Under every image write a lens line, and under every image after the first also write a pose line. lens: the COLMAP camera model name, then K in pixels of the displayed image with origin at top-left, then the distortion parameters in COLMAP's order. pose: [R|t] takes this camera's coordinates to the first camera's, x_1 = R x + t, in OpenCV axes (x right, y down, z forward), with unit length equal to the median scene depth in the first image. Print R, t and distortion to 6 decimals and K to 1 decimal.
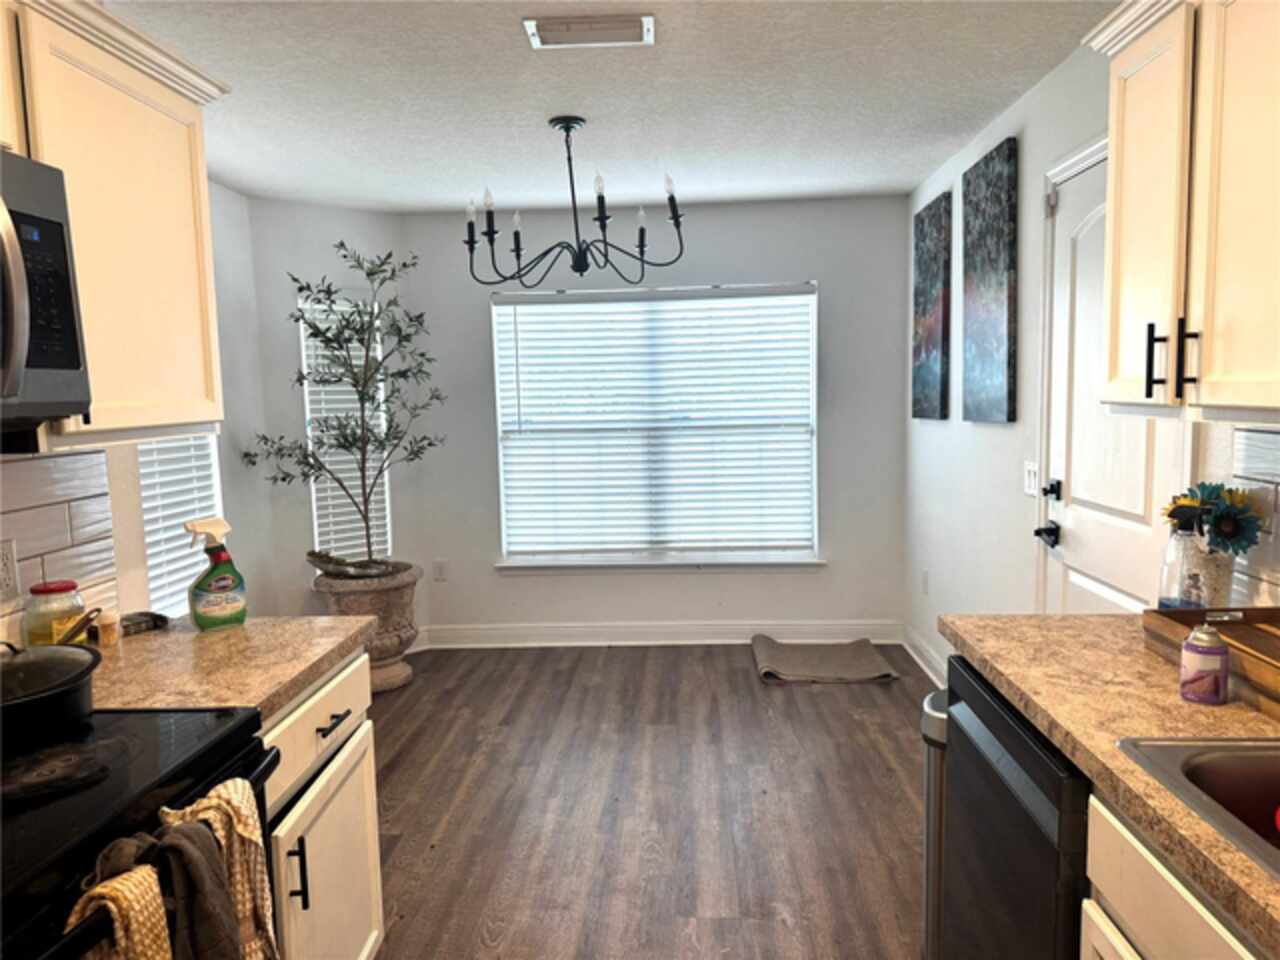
lens RADIAL K [[904.7, 0, 634.5], [0, 904.7, 489.9], [0, 0, 1]] dist [0.095726, -0.140058]
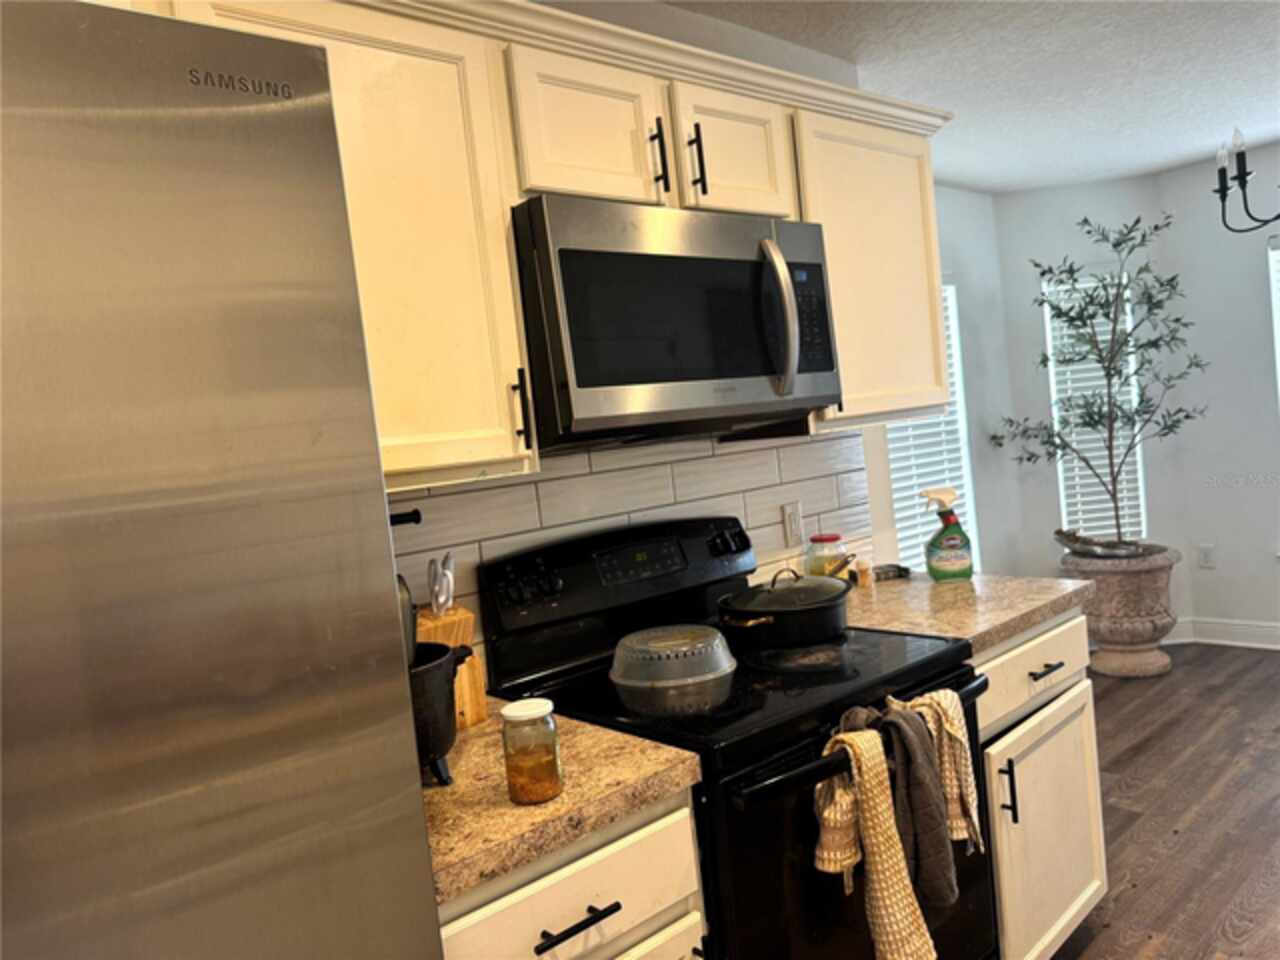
lens RADIAL K [[926.9, 0, 642.2], [0, 926.9, 486.9], [0, 0, 1]] dist [0.005120, -0.001413]
pose [[0.705632, -0.010439, -0.708502, 0.052393], [0.016285, 0.999866, 0.001487, 0.010762], [0.708391, -0.012587, 0.705708, -0.053201]]
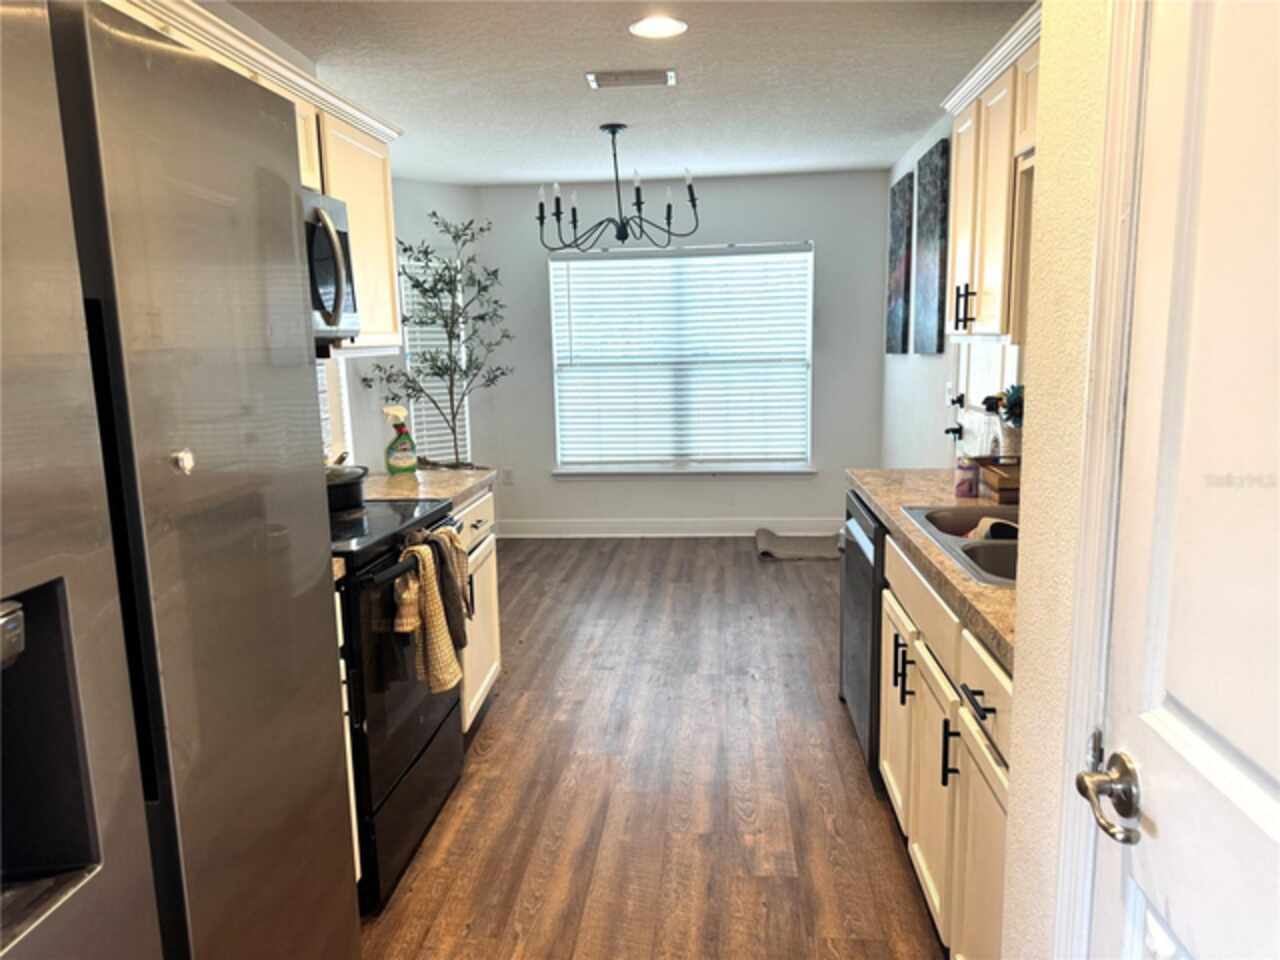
lens RADIAL K [[904.7, 0, 634.5], [0, 904.7, 489.9], [0, 0, 1]] dist [0.095726, -0.140058]
pose [[0.999206, 0.008905, -0.038827, 0.011103], [-0.006608, 0.998243, 0.058892, 0.038790], [0.039283, -0.058588, 0.997509, -0.286989]]
